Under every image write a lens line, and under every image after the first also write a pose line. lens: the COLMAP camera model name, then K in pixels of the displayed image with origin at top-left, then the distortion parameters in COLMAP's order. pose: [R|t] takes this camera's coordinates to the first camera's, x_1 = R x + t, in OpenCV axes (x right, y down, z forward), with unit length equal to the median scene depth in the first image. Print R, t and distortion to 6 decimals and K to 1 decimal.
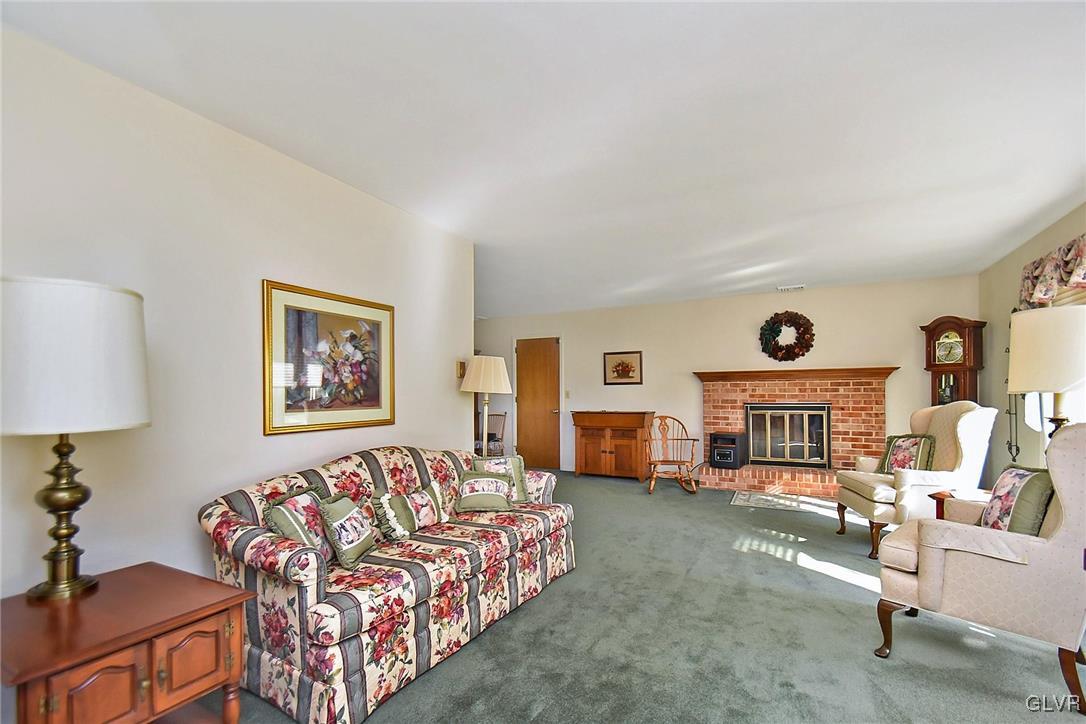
lens RADIAL K [[494.4, 0, 544.1], [0, 494.4, 380.1], [0, 0, 1]] dist [0.033074, -0.016504]
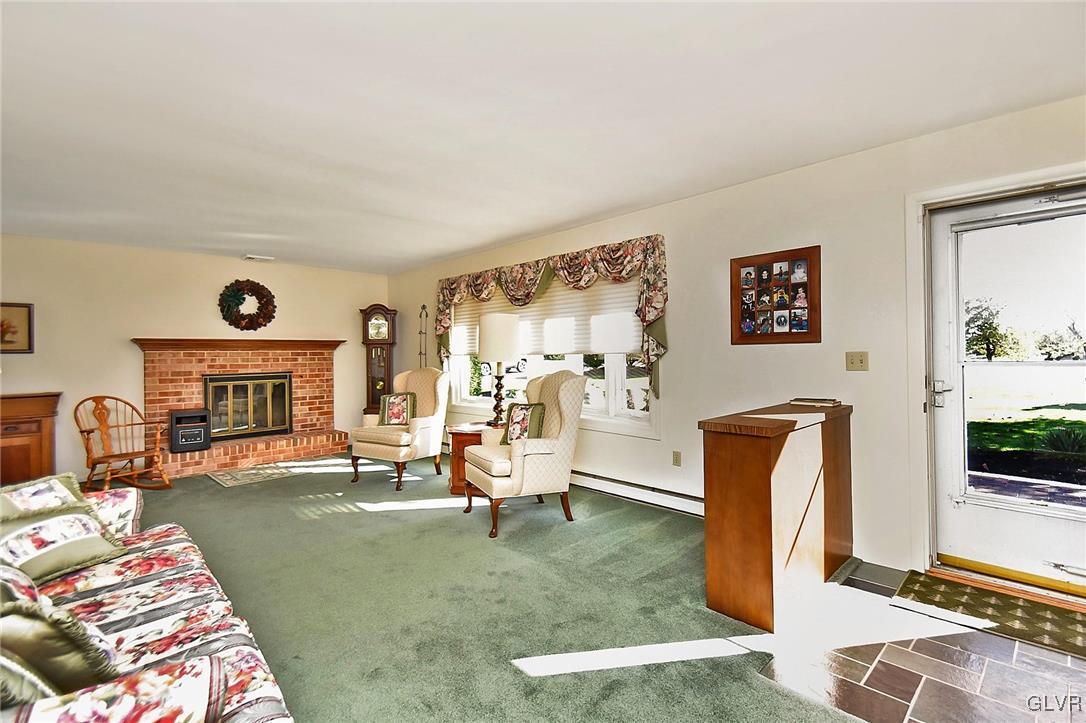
lens RADIAL K [[497.4, 0, 538.8], [0, 497.4, 341.9], [0, 0, 1]] dist [0.033572, -0.016495]
pose [[0.320180, 0.025785, 0.947006, -0.281501], [-0.017296, 0.999622, -0.021370, -0.004192], [-0.947199, -0.009537, 0.320505, 0.148149]]
